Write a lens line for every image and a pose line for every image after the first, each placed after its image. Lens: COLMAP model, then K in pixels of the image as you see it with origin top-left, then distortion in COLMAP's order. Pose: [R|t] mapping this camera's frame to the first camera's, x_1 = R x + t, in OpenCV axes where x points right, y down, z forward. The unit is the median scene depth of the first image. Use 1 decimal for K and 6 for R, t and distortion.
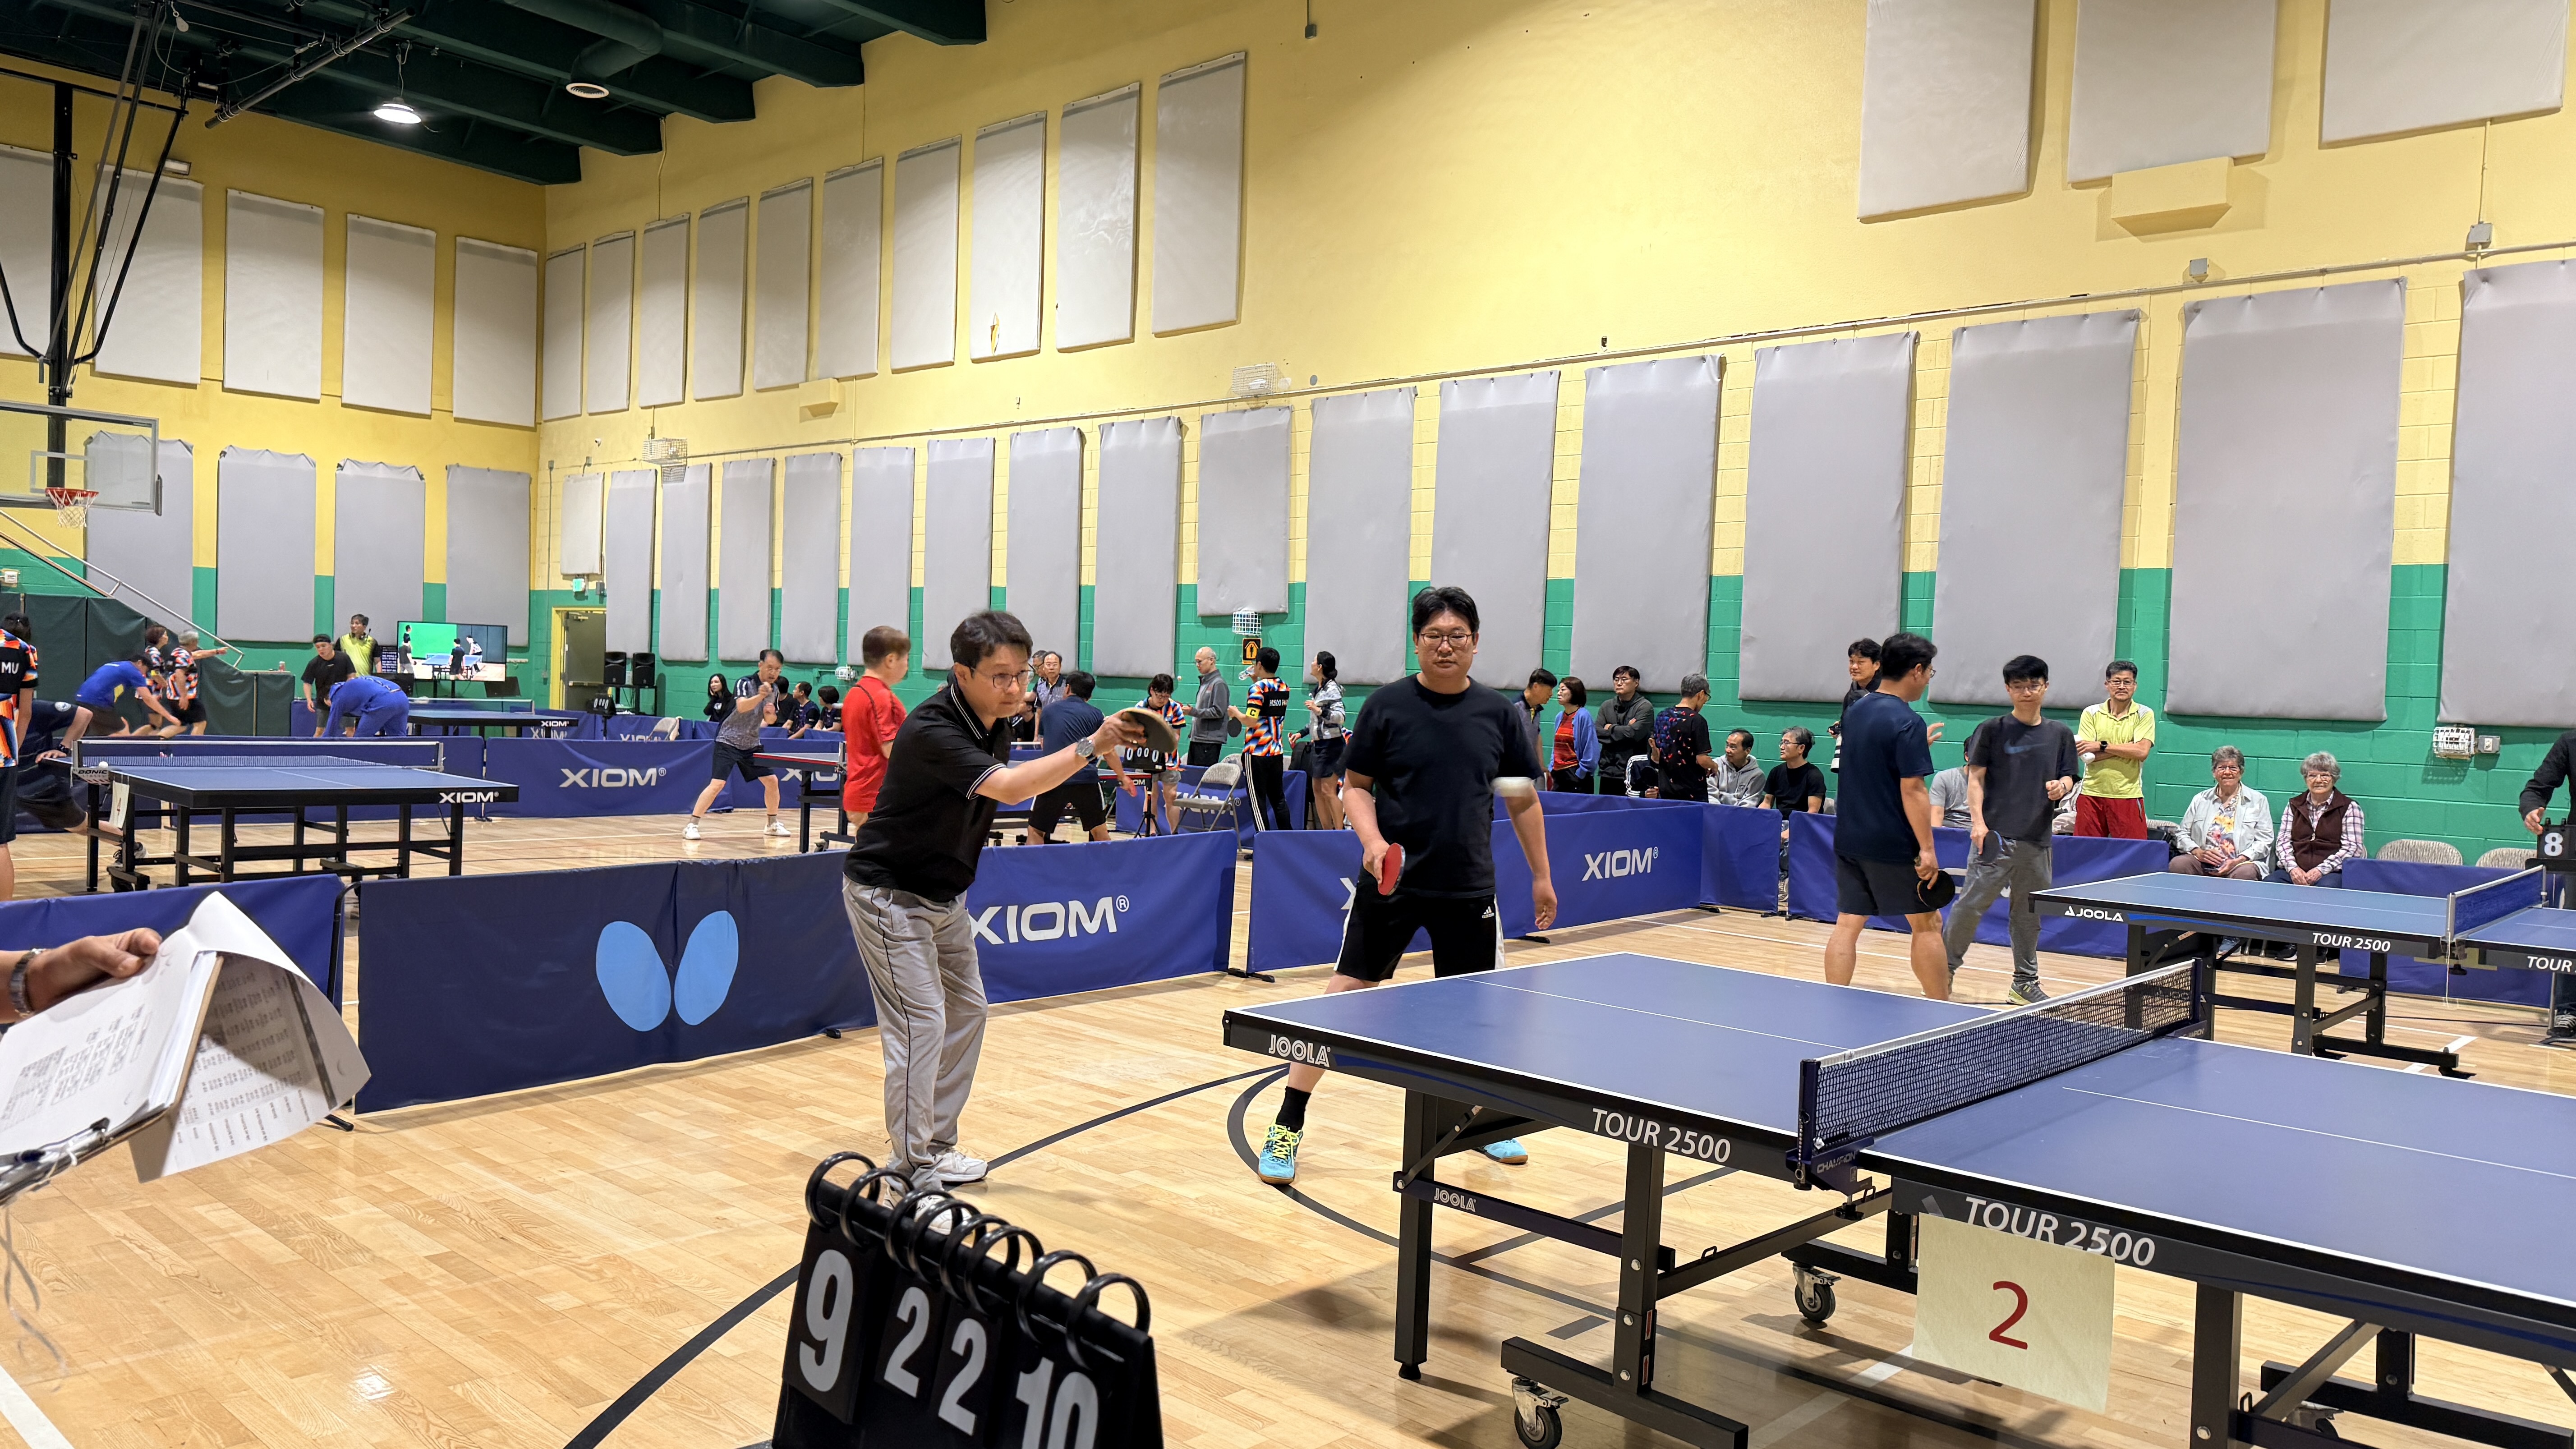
lens RADIAL K [[1800.9, 0, 1283.2], [0, 1800.9, 747.5], [0, 0, 1]] dist [0.068958, -0.067849]
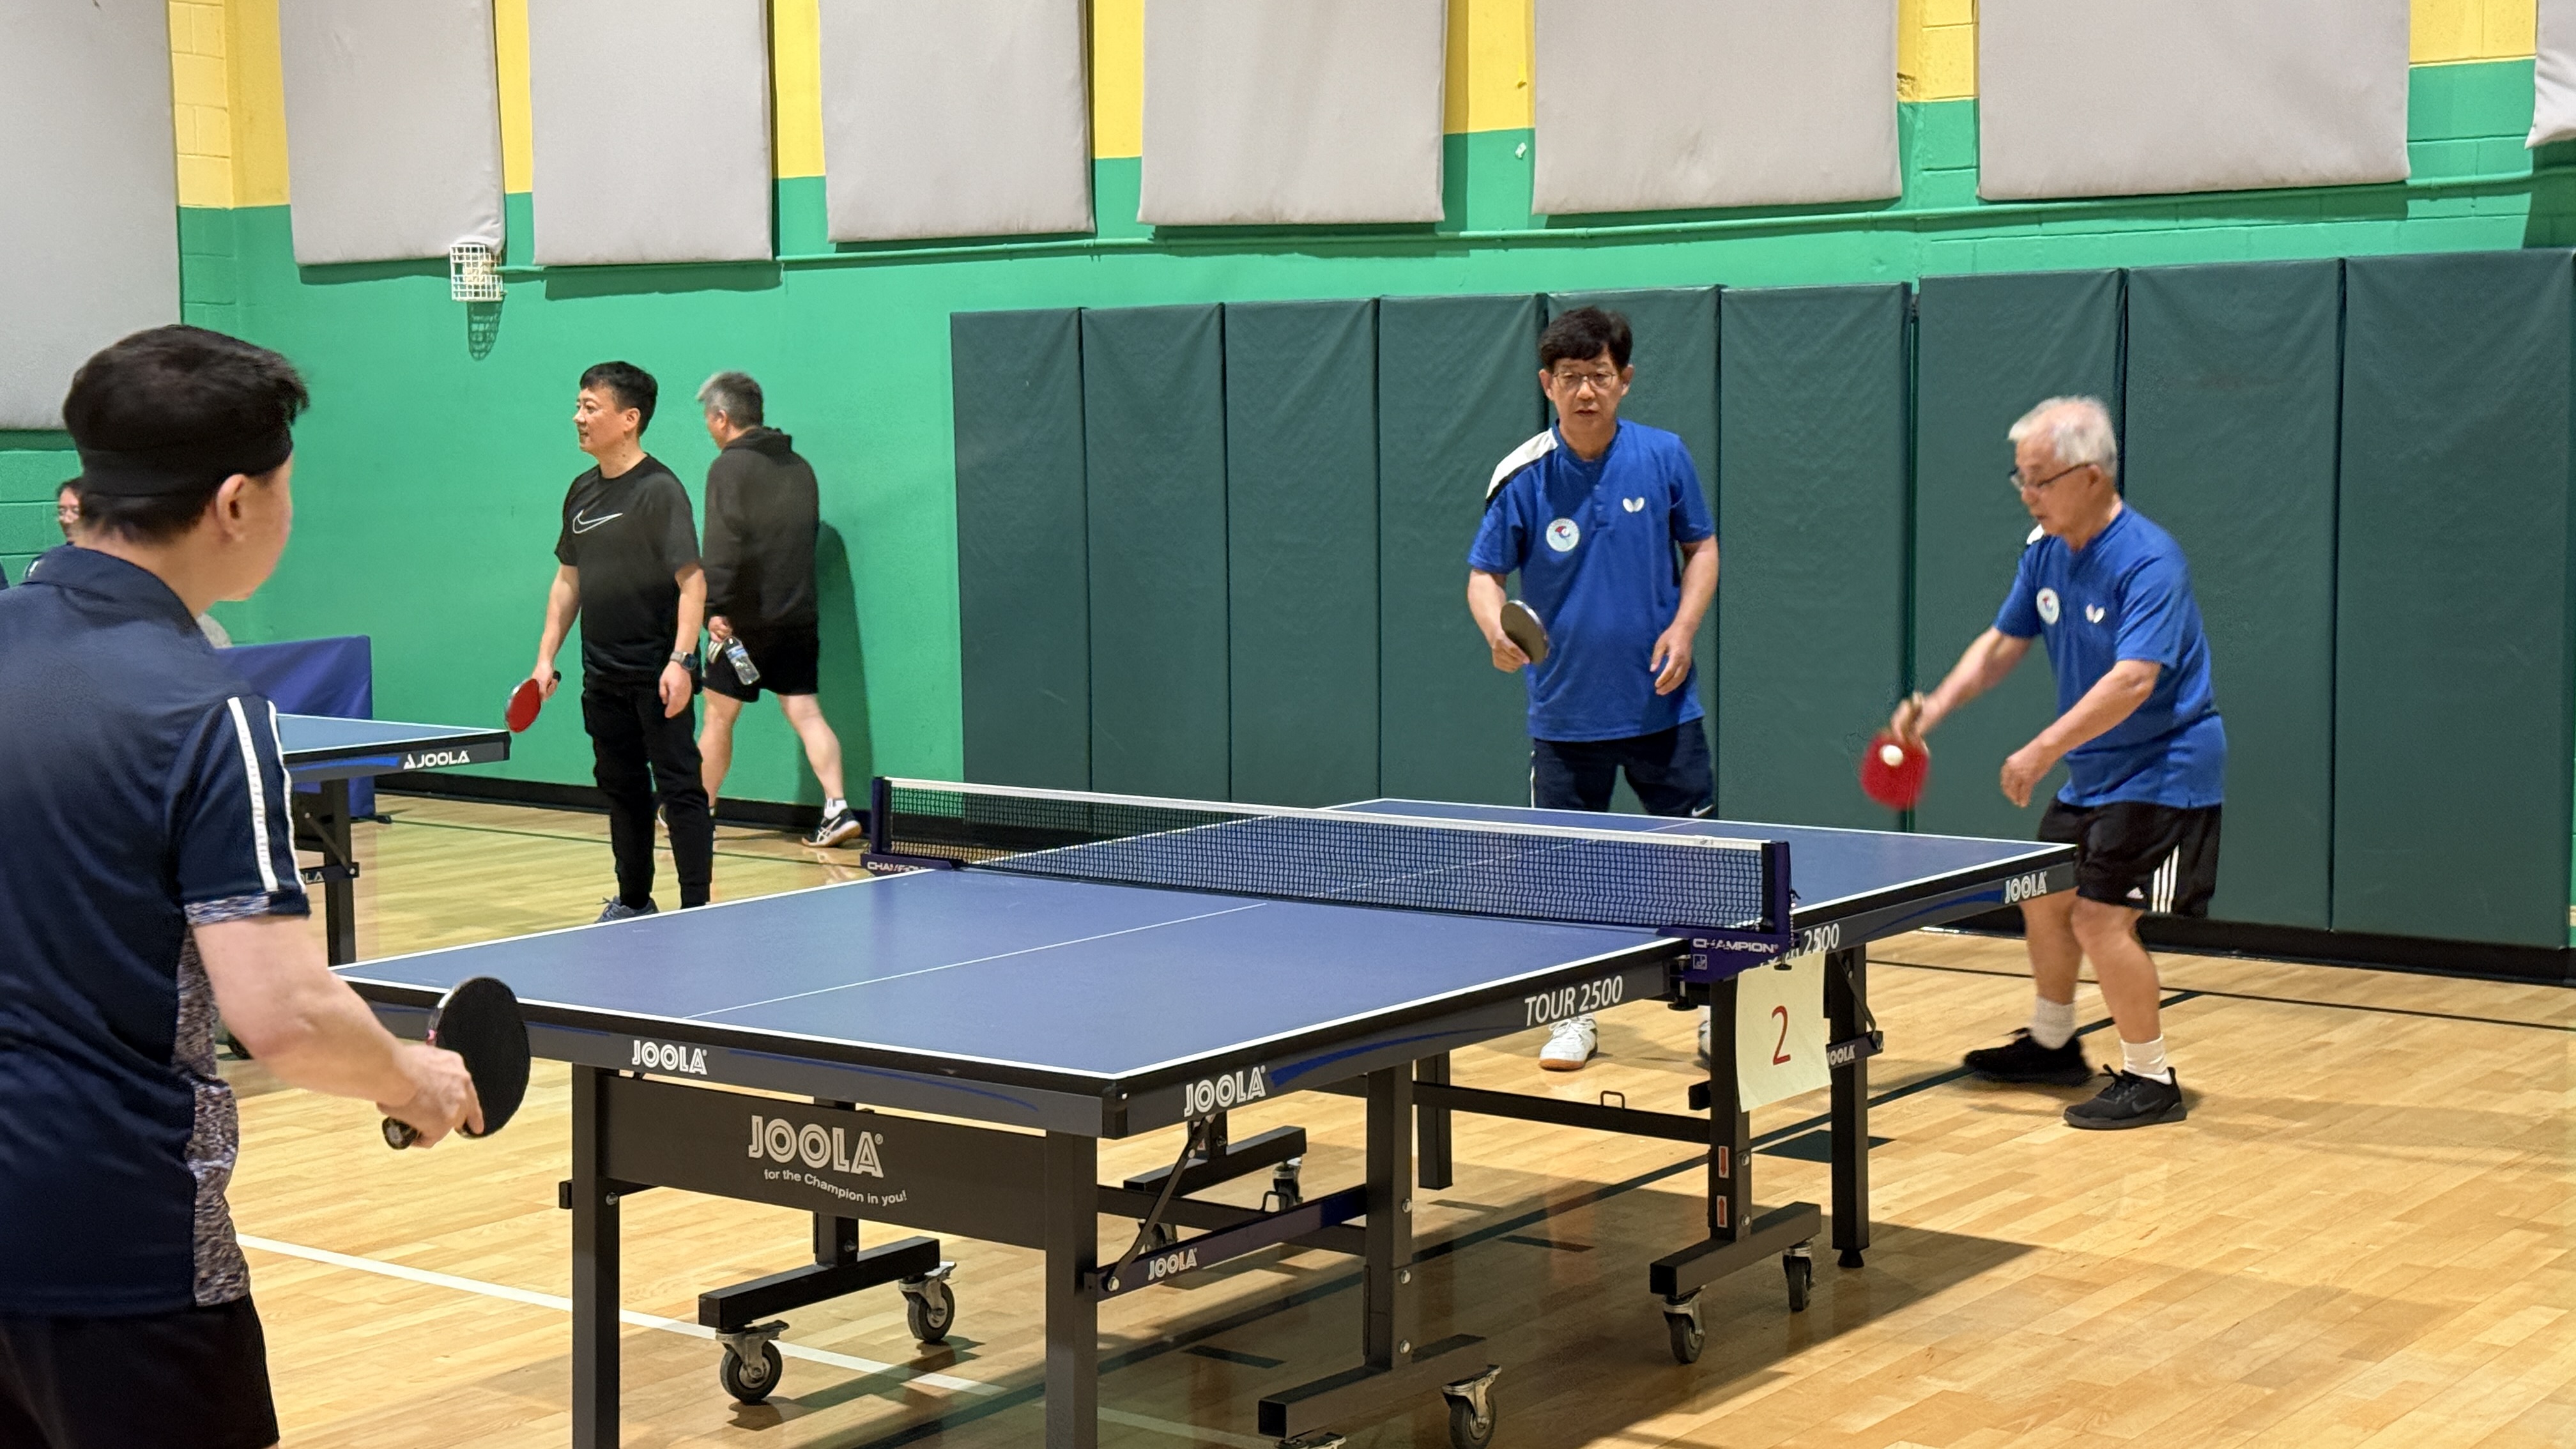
lens RADIAL K [[3560.9, 0, 1299.6], [0, 3560.9, 792.7], [0, 0, 1]] dist [0.129449, 0.000000]
pose [[-0.121403, -0.142894, 0.982264, -0.390314], [0.037663, 0.988208, 0.148414, -0.038026], [-0.991888, 0.055013, -0.114590, 0.362709]]
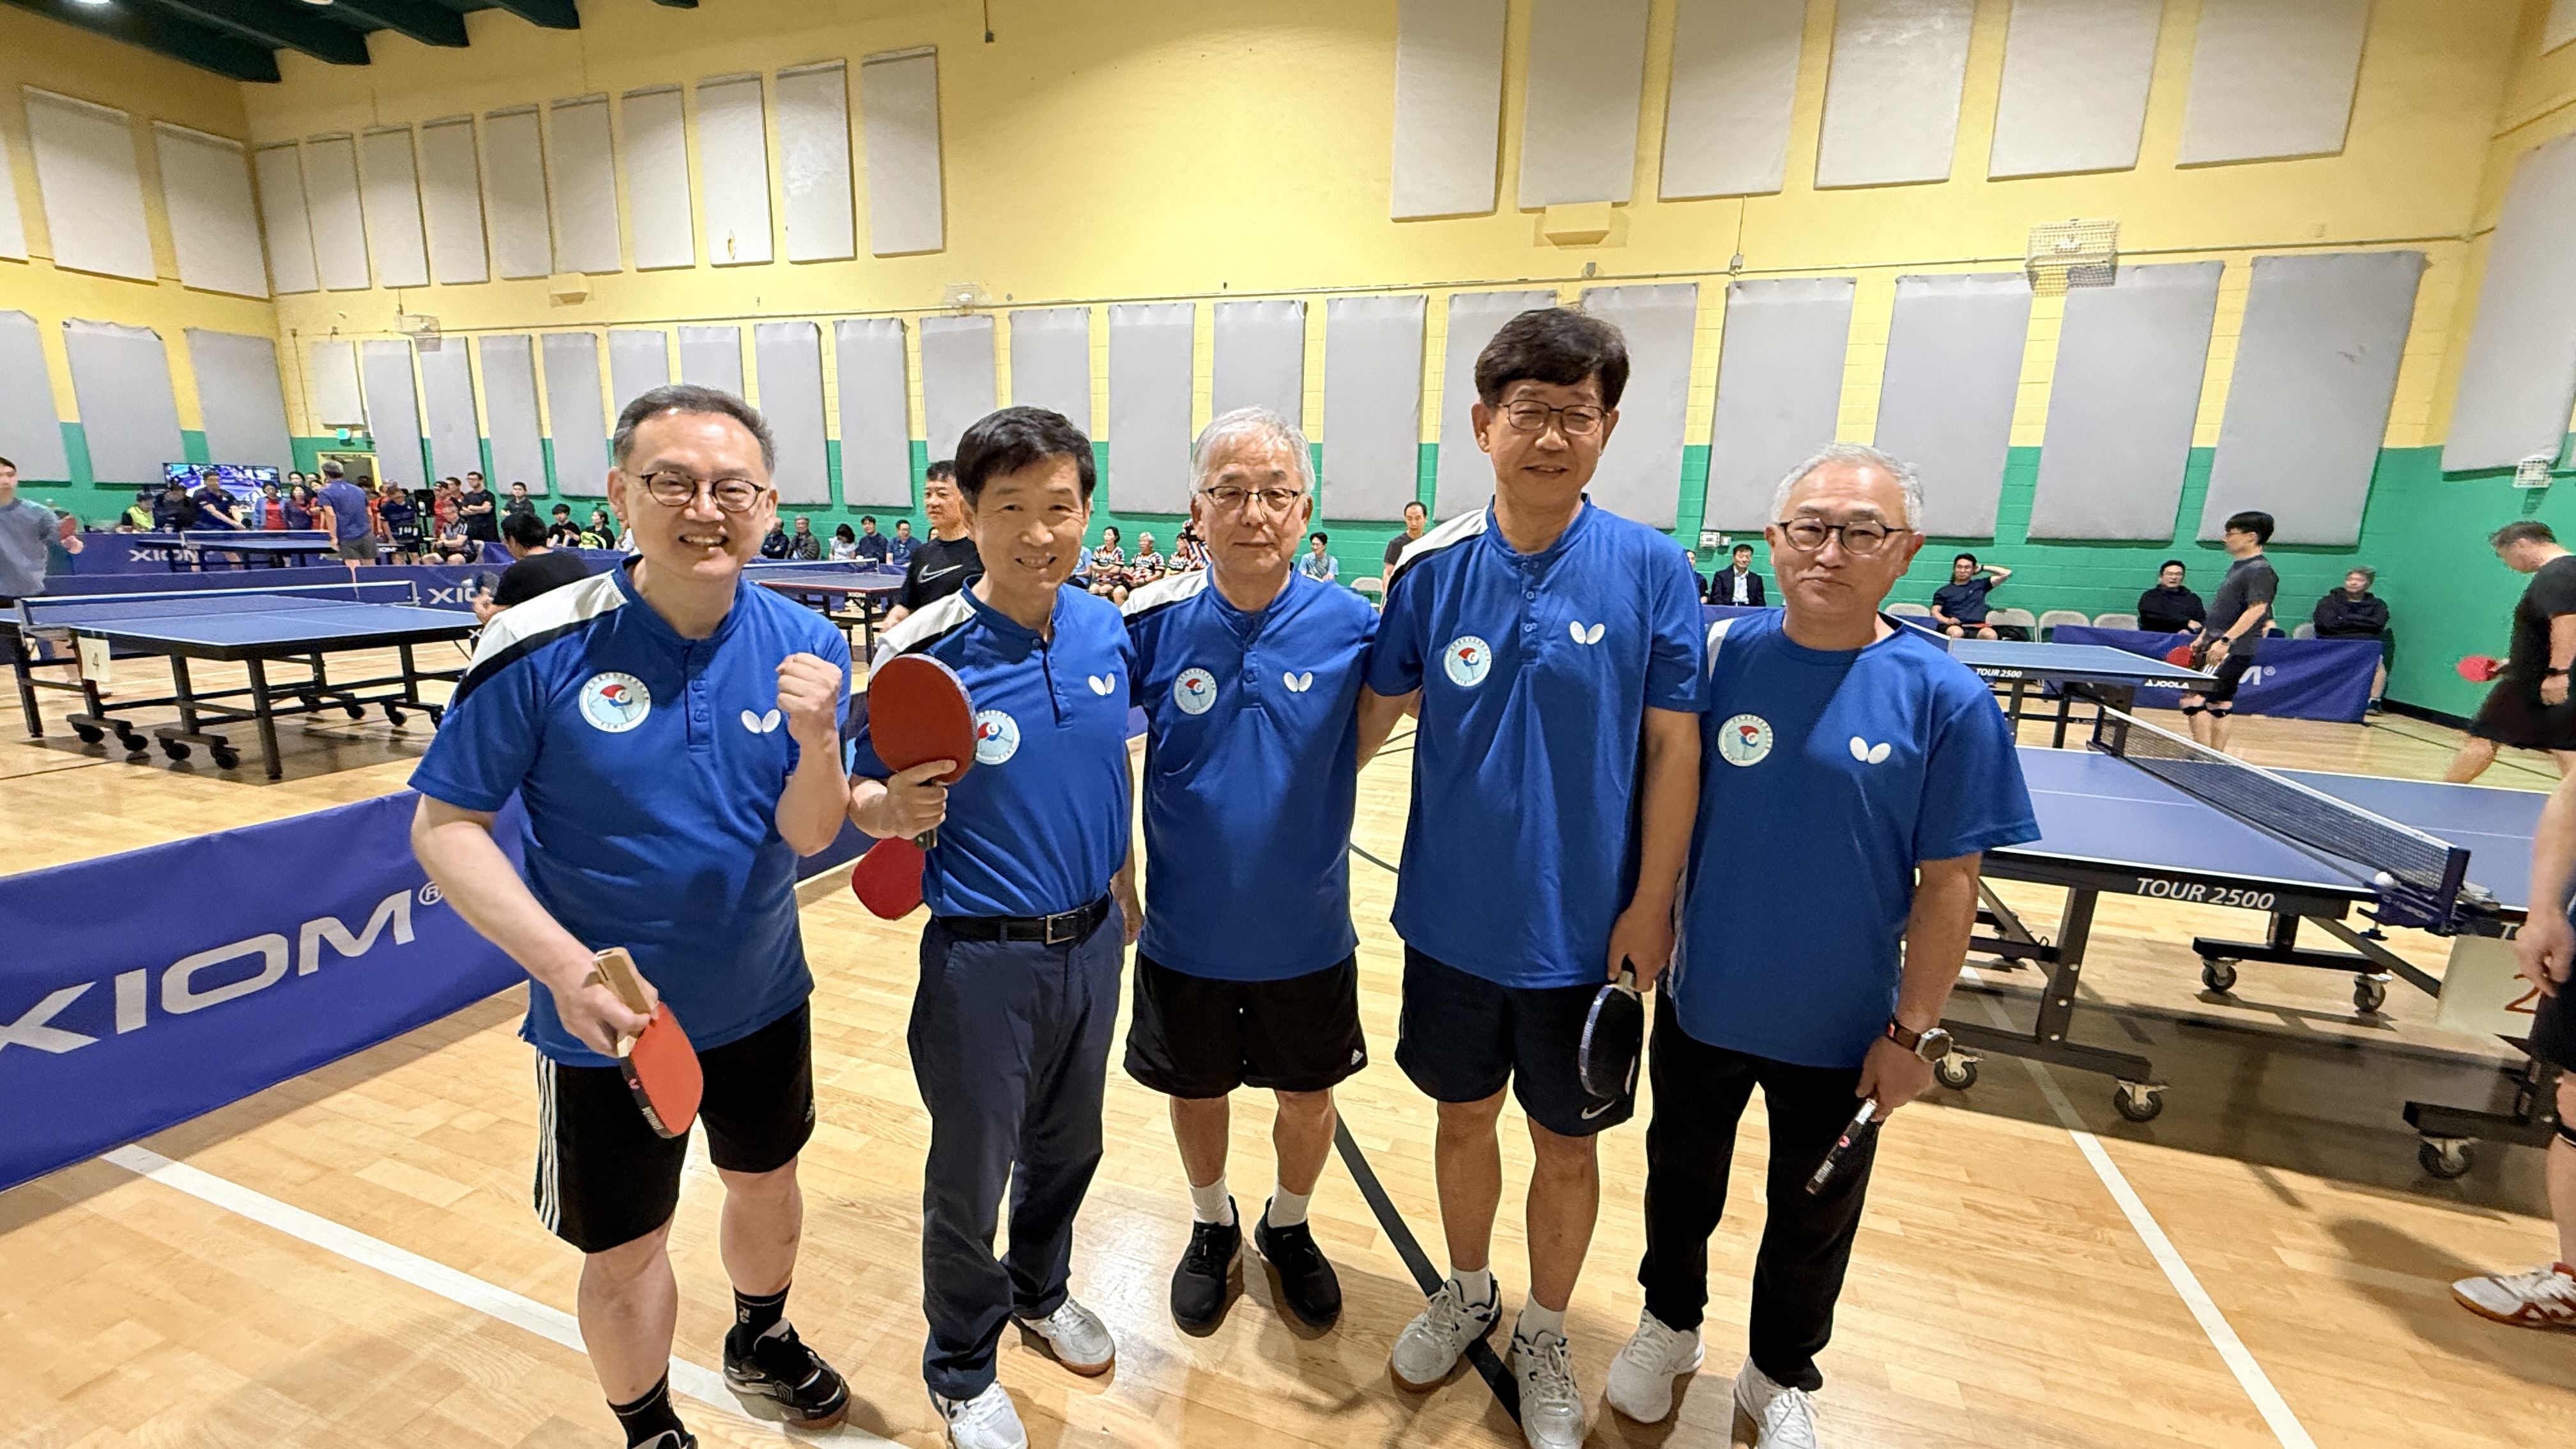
lens RADIAL K [[1028.8, 0, 1278.9], [0, 1028.8, 723.4], [0, 0, 1]] dist [-0.001154, 0.000725]
pose [[0.916849, -0.093743, 0.388072, -0.206647], [0.022371, 0.982578, 0.184501, -0.022134], [-0.398607, -0.160478, 0.902972, 0.161213]]
